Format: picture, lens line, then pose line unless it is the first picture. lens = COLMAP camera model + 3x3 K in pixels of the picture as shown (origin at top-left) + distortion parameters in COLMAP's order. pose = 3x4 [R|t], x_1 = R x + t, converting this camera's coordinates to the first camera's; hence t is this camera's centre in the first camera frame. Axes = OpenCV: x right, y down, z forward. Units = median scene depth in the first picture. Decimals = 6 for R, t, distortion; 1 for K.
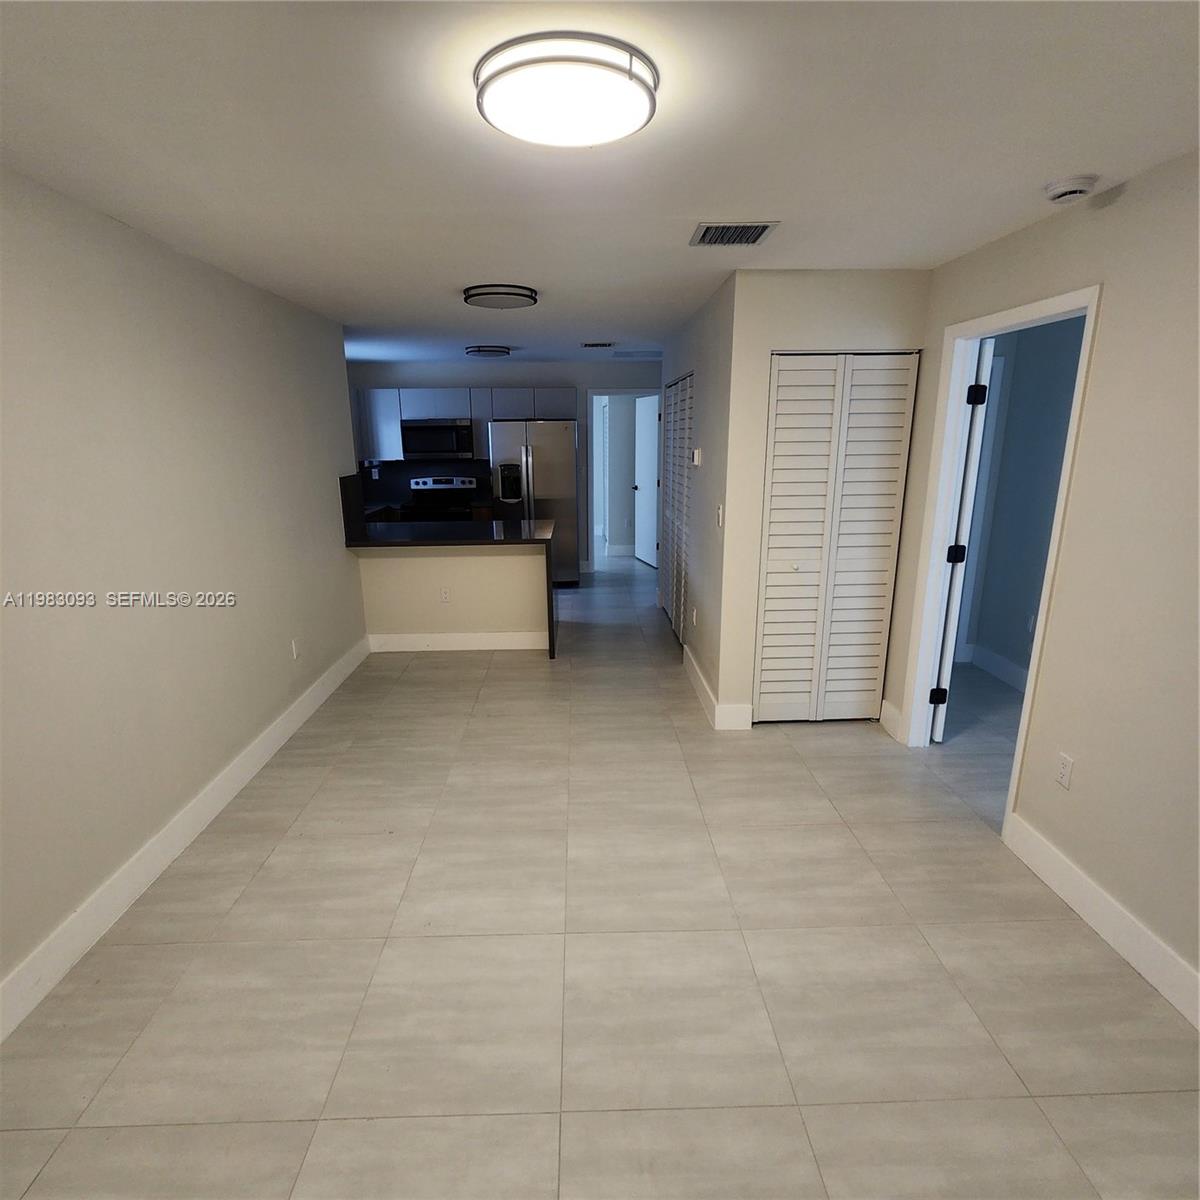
lens RADIAL K [[660.9, 0, 598.4], [0, 660.9, 593.4], [0, 0, 1]] dist [0.003529, 0.002605]
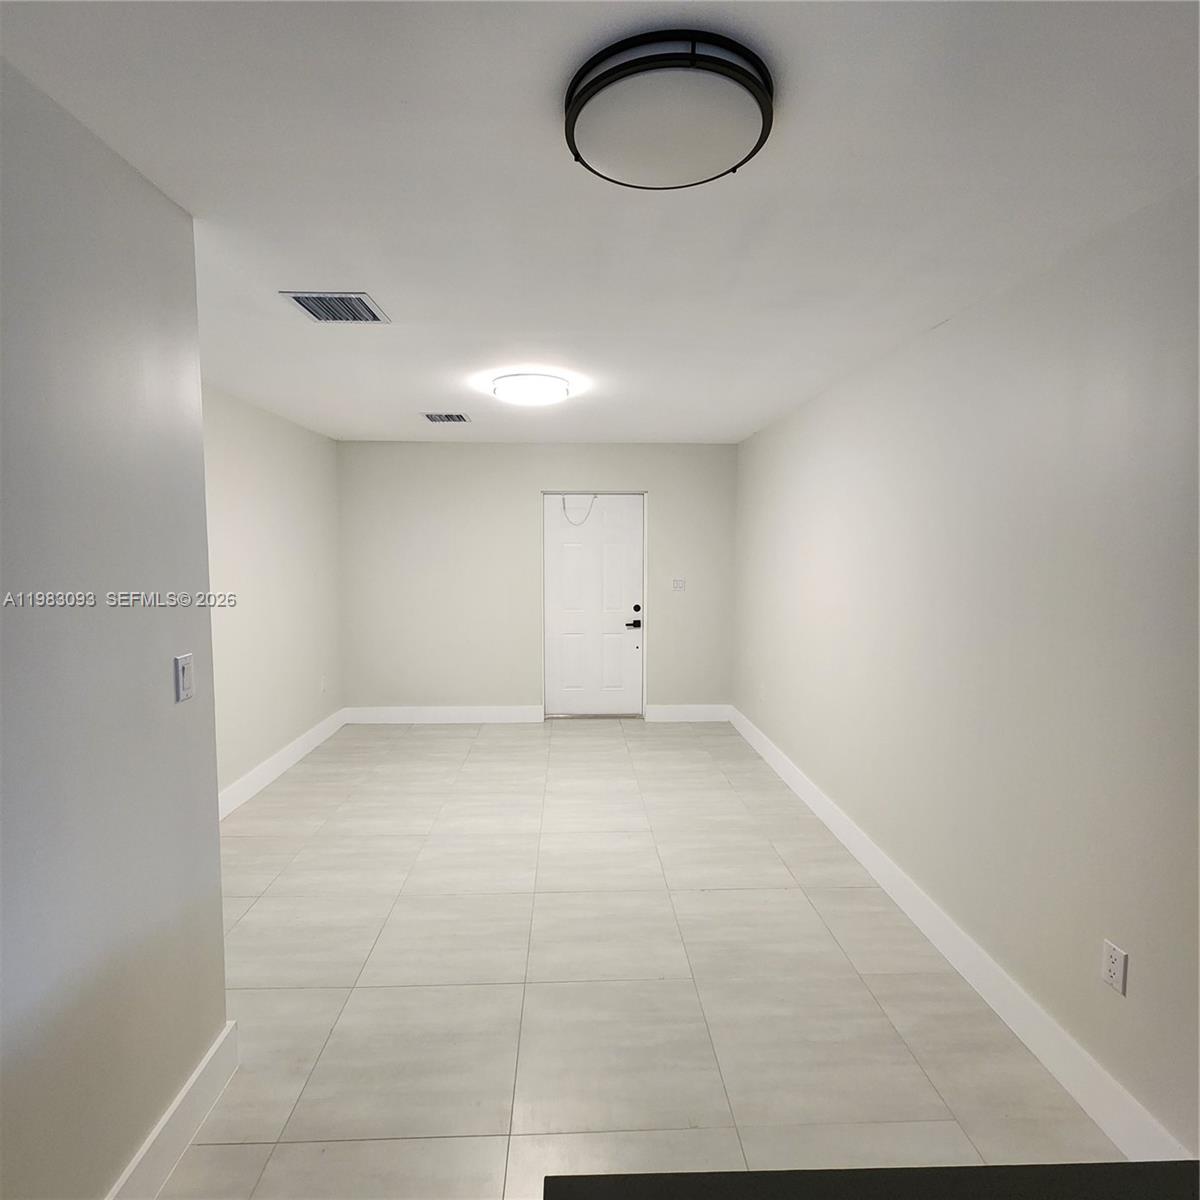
lens RADIAL K [[660.9, 0, 598.4], [0, 660.9, 593.4], [0, 0, 1]] dist [0.003529, 0.002605]
pose [[-0.999986, 0.000345, -0.005226, -0.160503], [-0.001313, 0.949482, 0.313819, -0.473291], [0.005070, 0.313821, -0.949468, 2.091616]]
